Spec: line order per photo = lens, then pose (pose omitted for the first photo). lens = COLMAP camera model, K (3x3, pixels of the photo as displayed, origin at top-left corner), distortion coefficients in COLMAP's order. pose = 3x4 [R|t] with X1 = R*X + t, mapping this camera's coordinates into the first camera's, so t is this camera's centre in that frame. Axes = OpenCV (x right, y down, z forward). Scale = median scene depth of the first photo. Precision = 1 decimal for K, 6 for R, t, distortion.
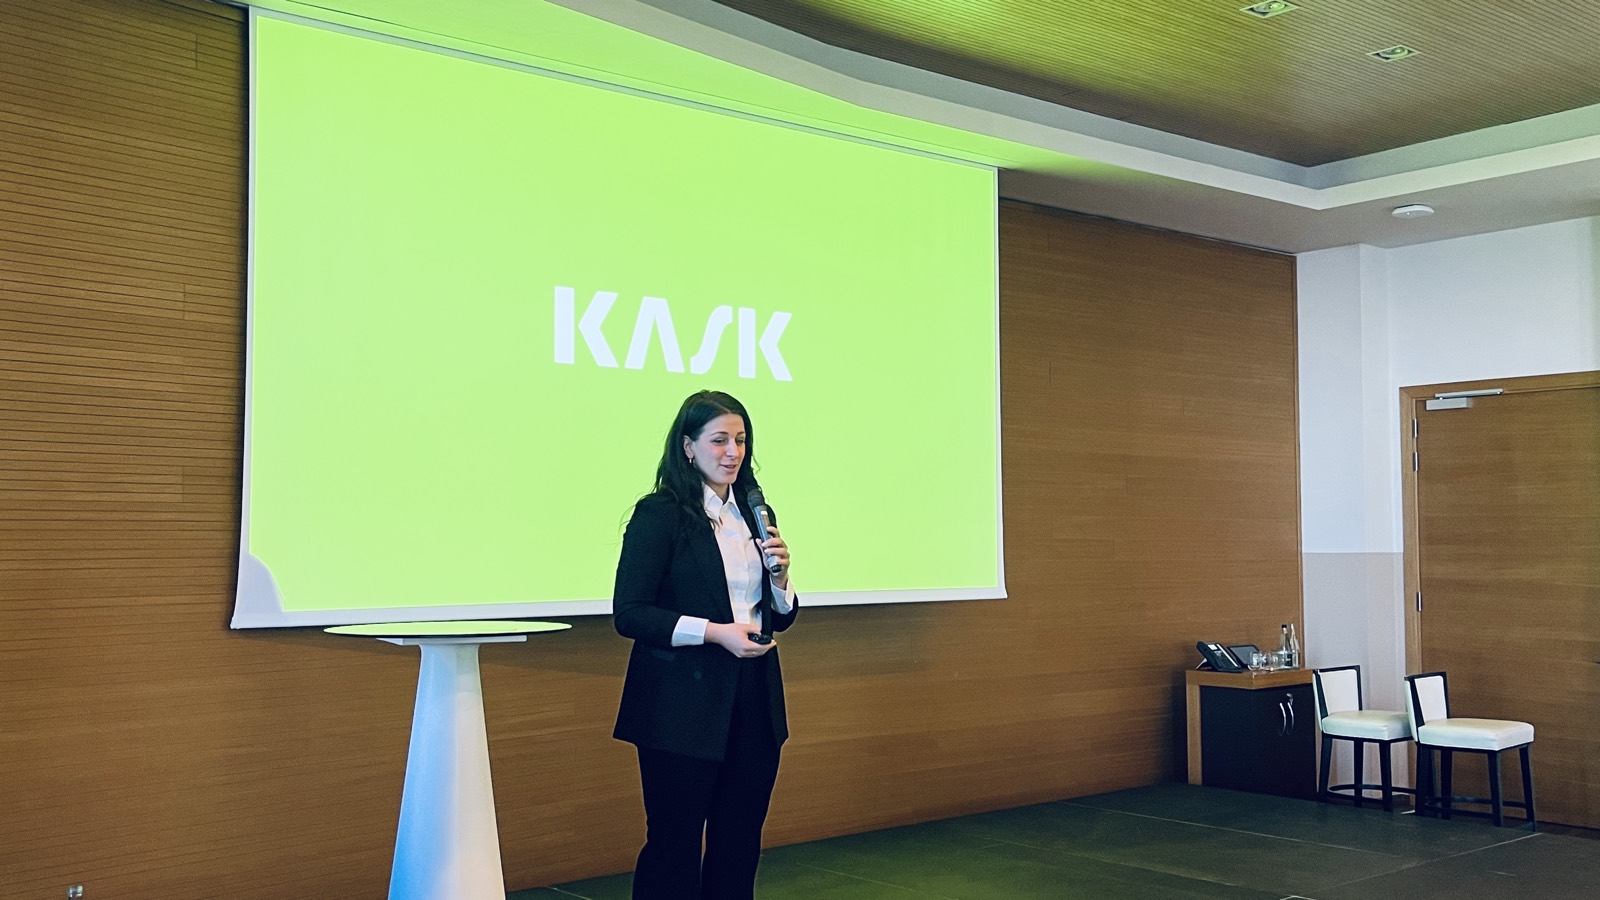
lens RADIAL K [[1594.3, 0, 800.0], [0, 1594.3, 450.0], [0, 0, 1]] dist [0.023408, 0.015361]
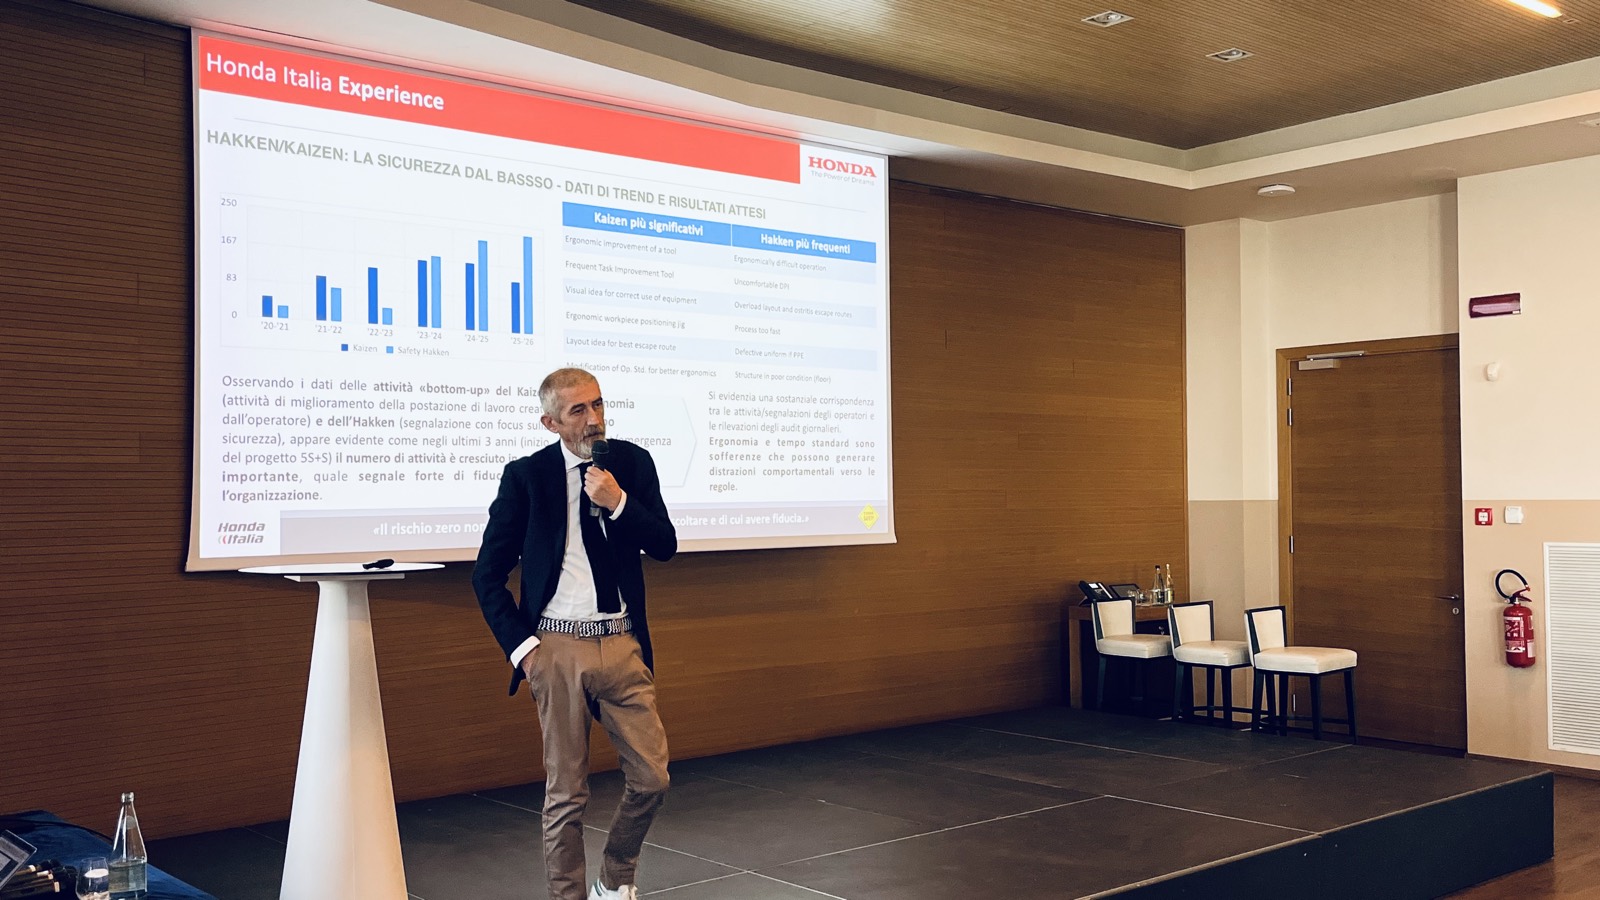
lens RADIAL K [[1548.8, 0, 800.0], [0, 1548.8, 450.0], [0, 0, 1]] dist [0.042995, 0.015516]
pose [[0.999983, -0.005590, 0.001800, 0.059251], [0.005533, 0.999518, 0.030541, -0.005796], [-0.001970, -0.030530, 0.999532, -0.085326]]
